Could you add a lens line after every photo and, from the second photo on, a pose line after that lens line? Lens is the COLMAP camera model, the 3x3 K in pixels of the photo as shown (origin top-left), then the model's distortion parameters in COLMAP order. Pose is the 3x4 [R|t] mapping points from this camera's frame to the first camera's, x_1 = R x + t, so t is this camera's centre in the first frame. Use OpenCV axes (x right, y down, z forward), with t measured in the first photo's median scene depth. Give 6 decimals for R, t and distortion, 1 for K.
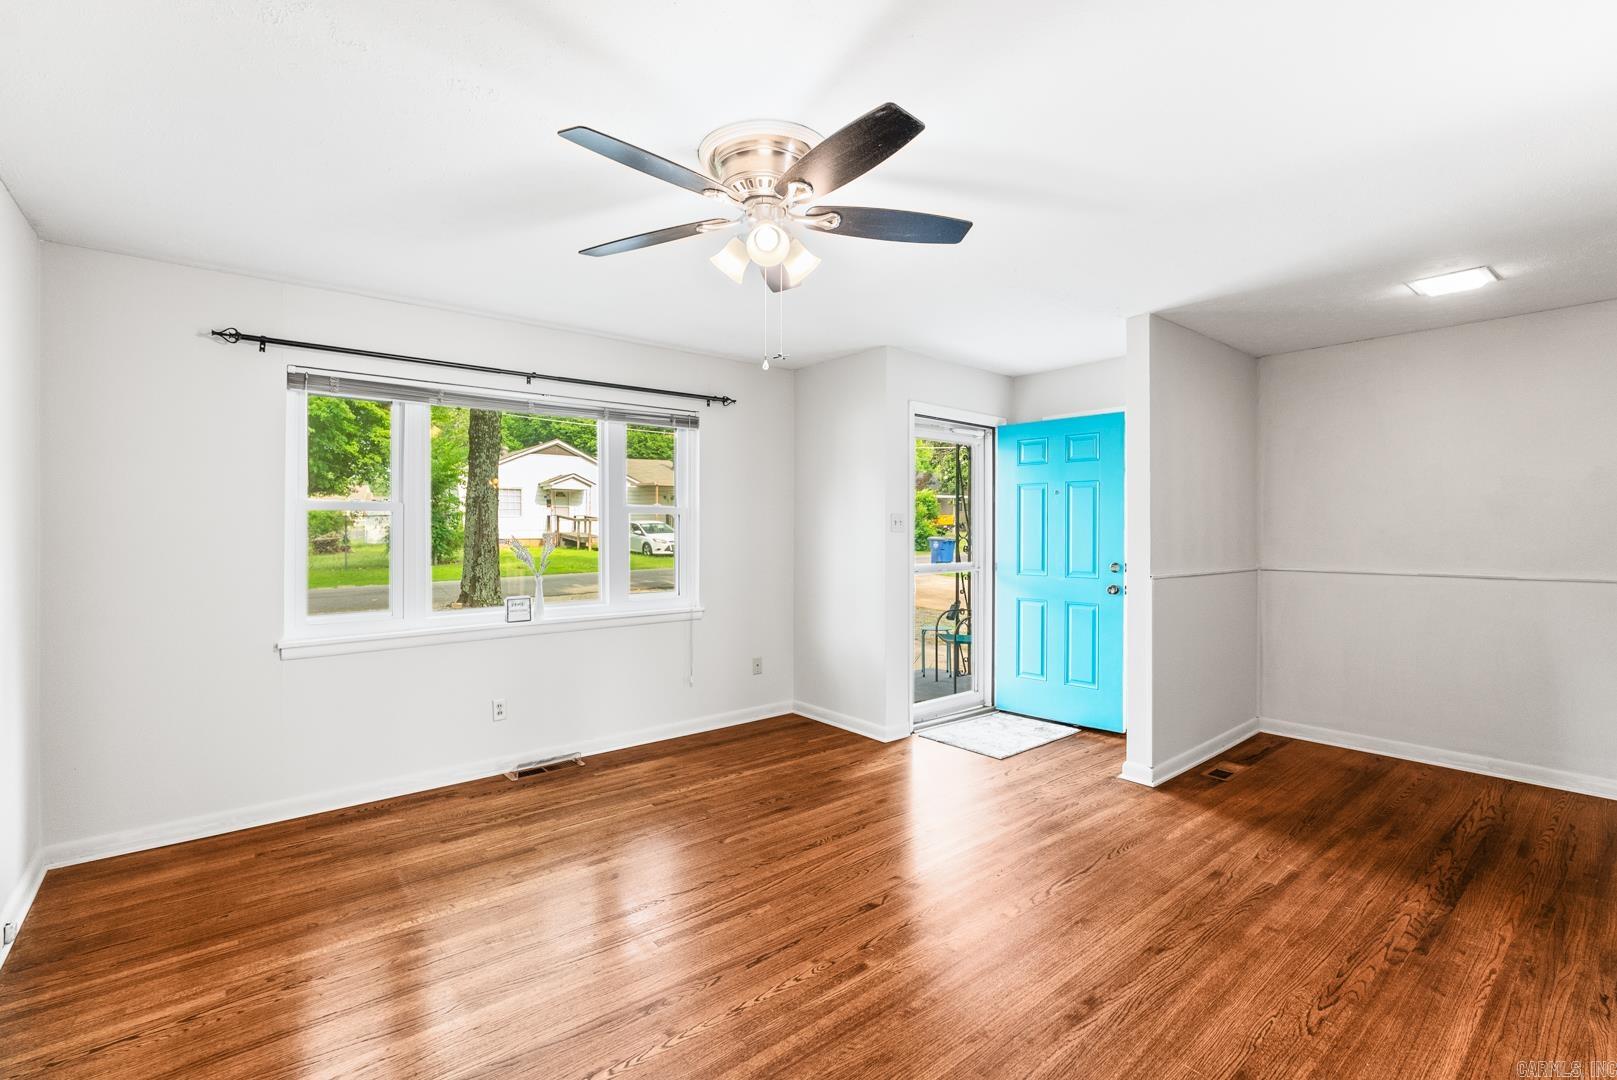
lens RADIAL K [[714.2, 0, 808.5], [0, 714.2, 540.0], [0, 0, 1]] dist [-0.002895, 0.000255]
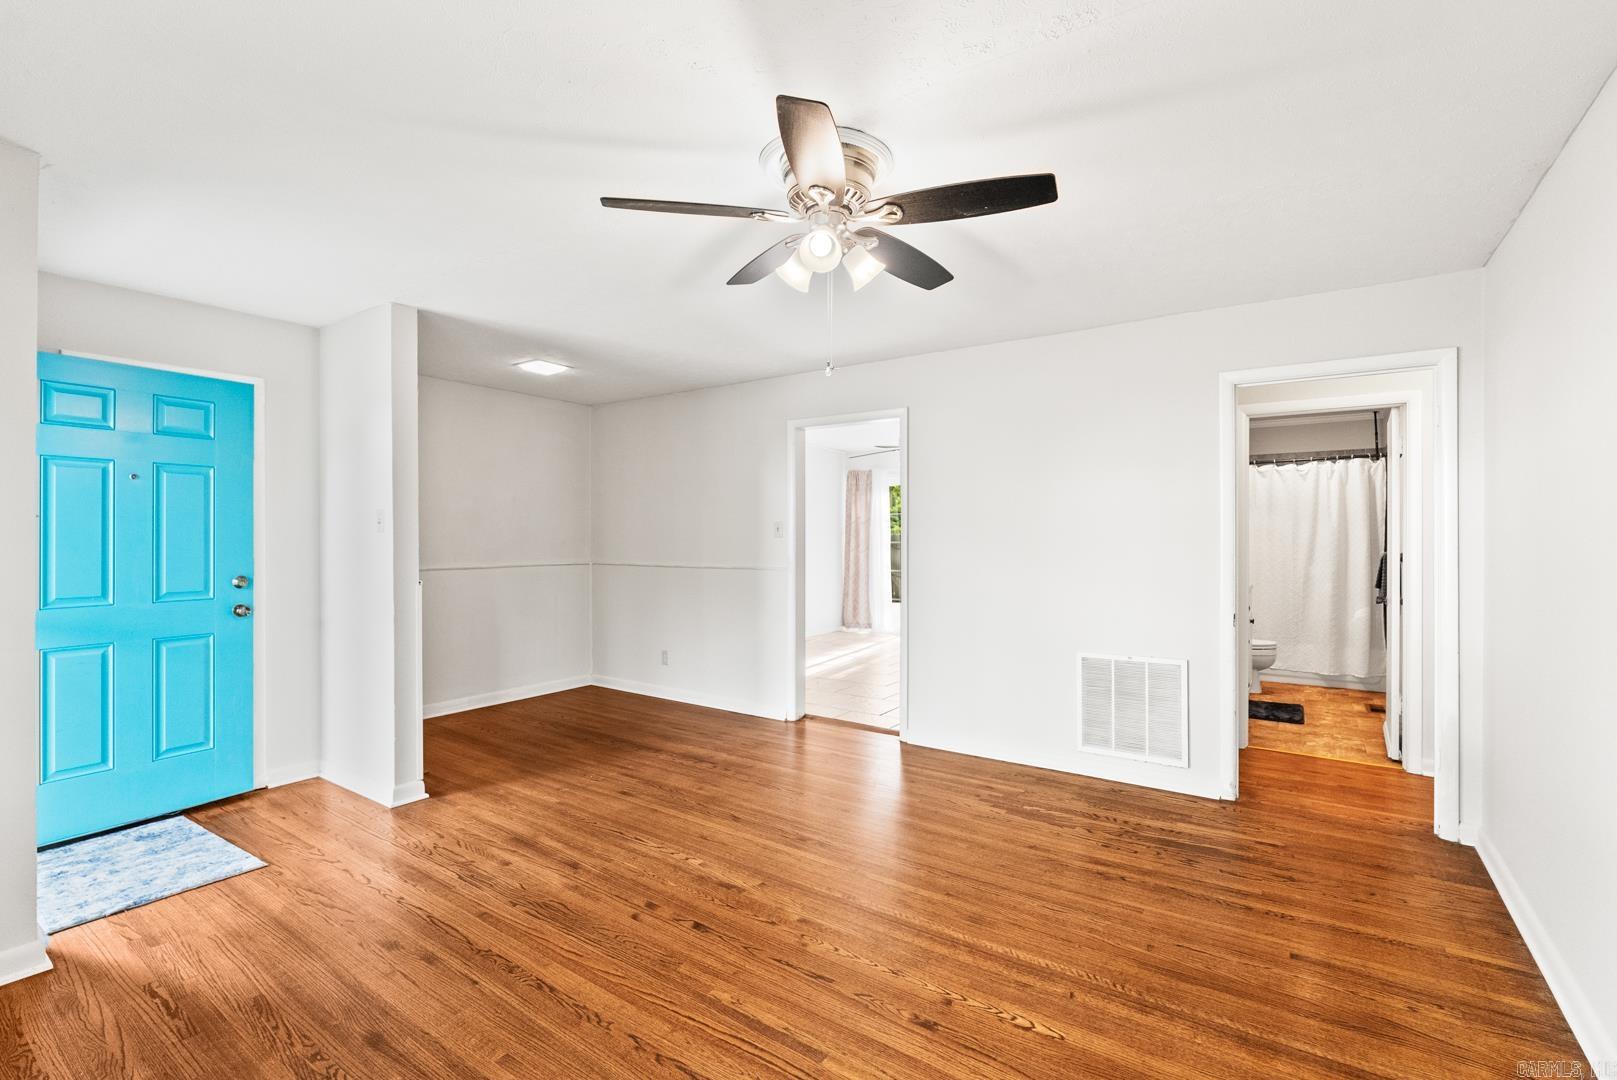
lens RADIAL K [[714.2, 0, 808.5], [0, 714.2, 540.0], [0, 0, 1]] dist [-0.002895, 0.000255]
pose [[-0.266605, -0.004778, 0.963794, -0.752578], [0.009399, 0.999927, 0.007557, -0.011754], [-0.963760, 0.011073, -0.266541, 0.949447]]
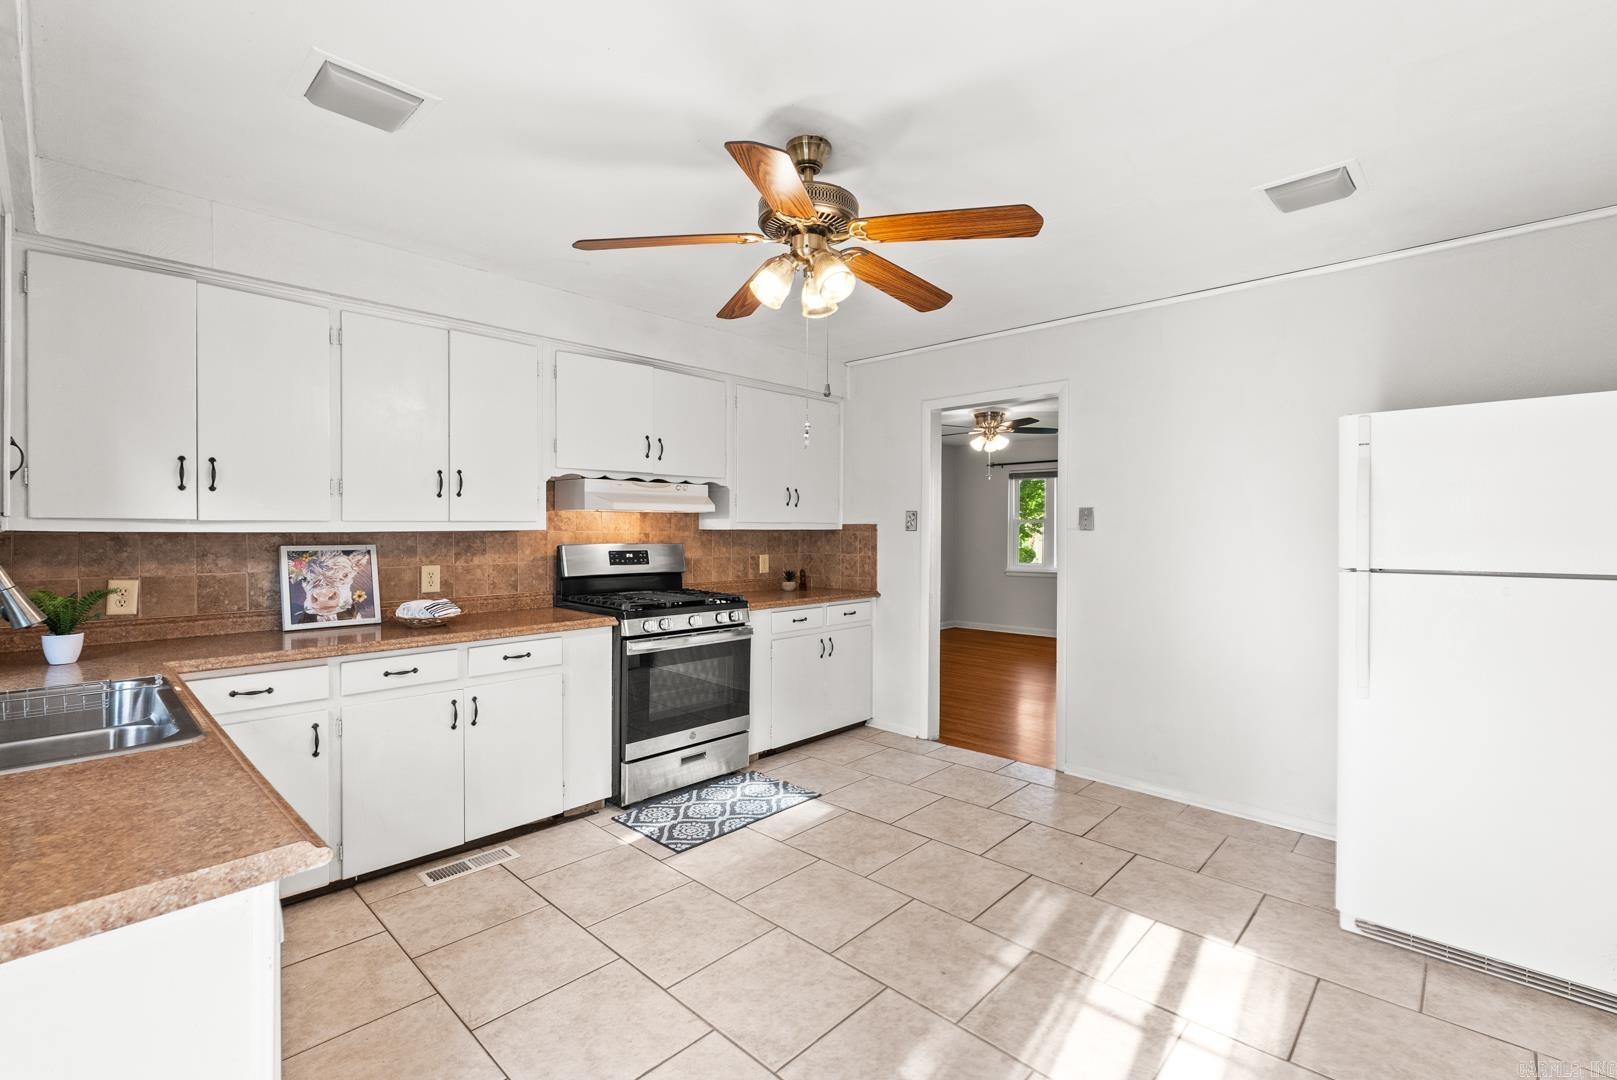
lens RADIAL K [[714.2, 0, 808.5], [0, 714.2, 540.0], [0, 0, 1]] dist [-0.002895, 0.000255]
pose [[0.119301, 0.013752, -0.992763, 2.188110], [-0.009730, 0.999872, 0.012681, -0.005173], [0.992810, 0.008146, 0.119420, -0.123036]]
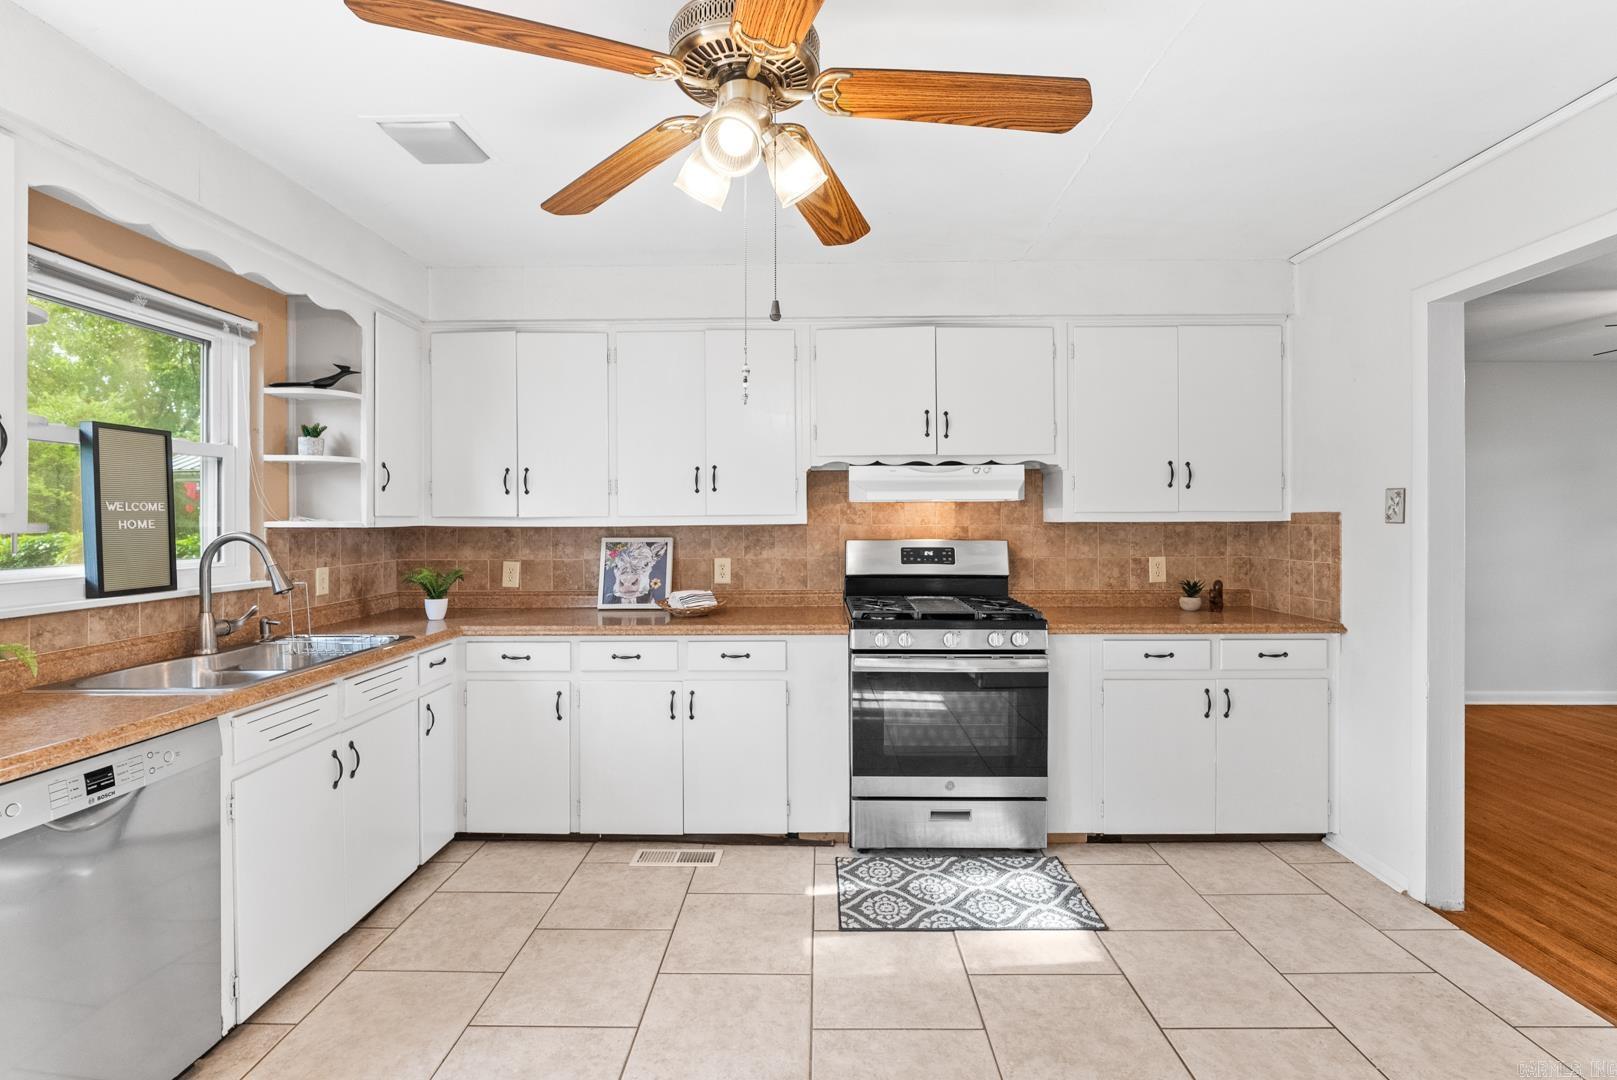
lens RADIAL K [[723.9, 0, 811.8], [0, 723.9, 521.6], [0, 0, 1]] dist [-0.005999, 0.000366]
pose [[-0.647052, 0.001632, -0.762445, 1.819344], [-0.003375, 0.999982, 0.005005, -0.011332], [0.762439, 0.005811, -0.647034, 0.305224]]
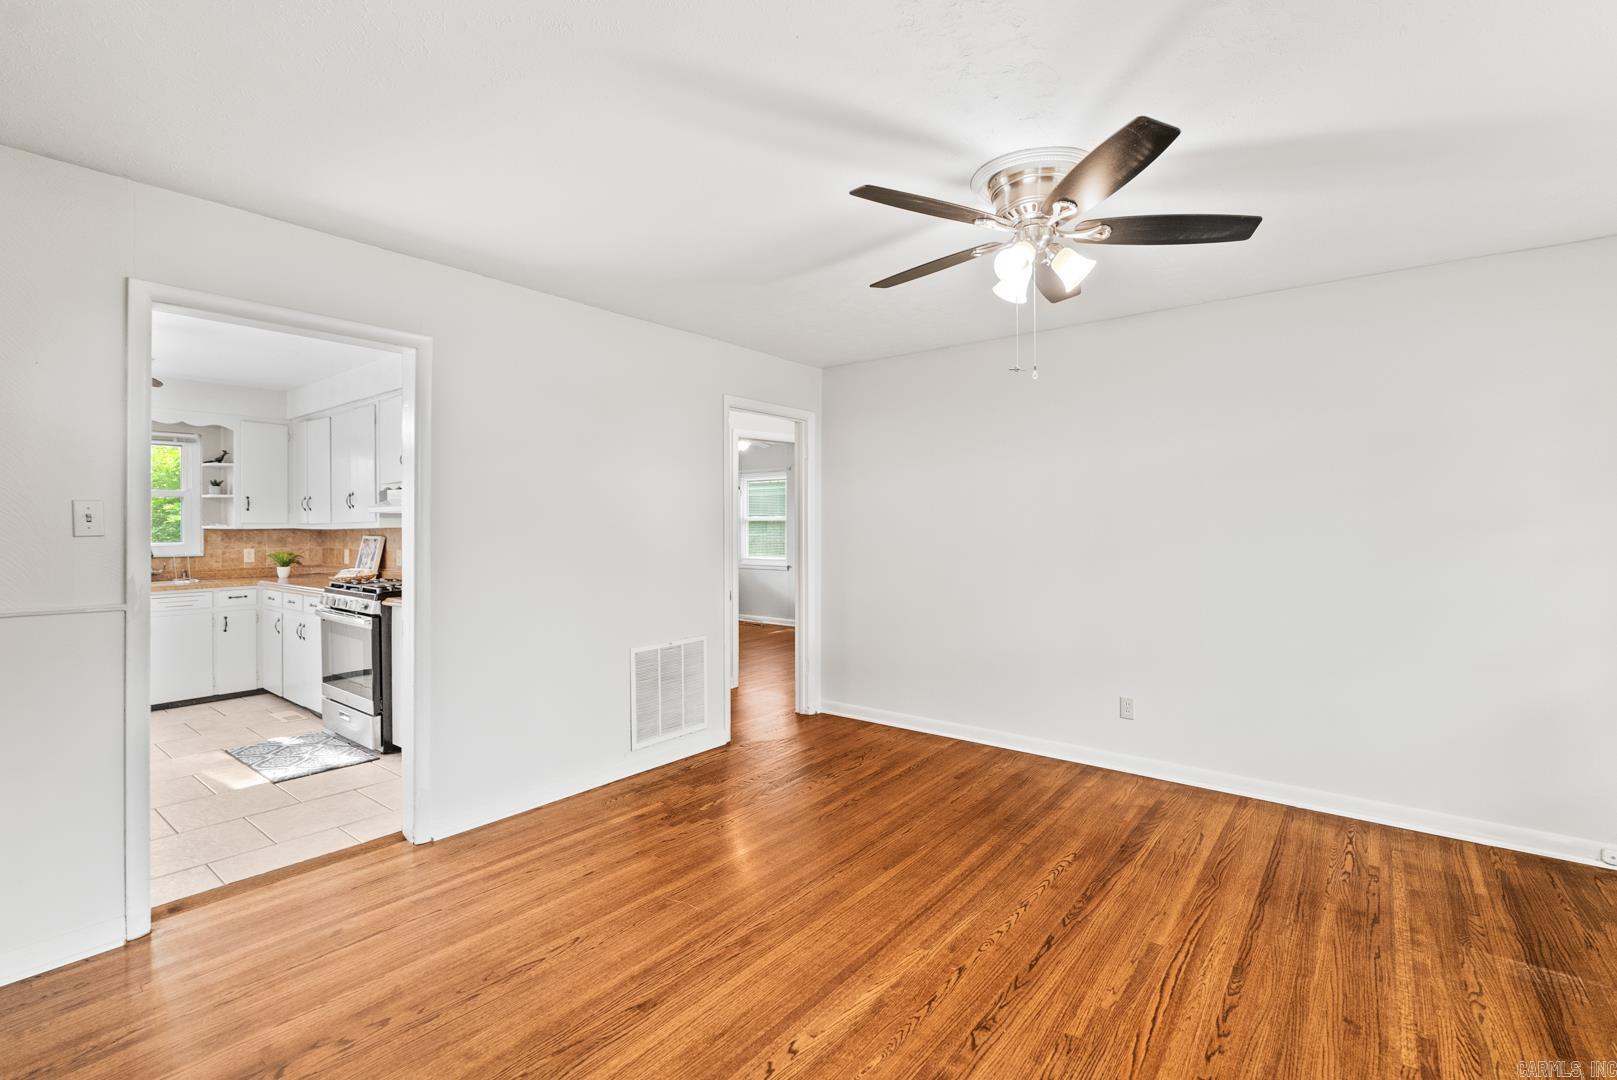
lens RADIAL K [[723.9, 0, 811.8], [0, 723.9, 521.6], [0, 0, 1]] dist [-0.005999, 0.000366]
pose [[-0.977217, -0.000083, -0.212240, 0.365485], [-0.000178, 1.000000, 0.000427, -0.017423], [0.212240, 0.000455, -0.977217, 1.462403]]
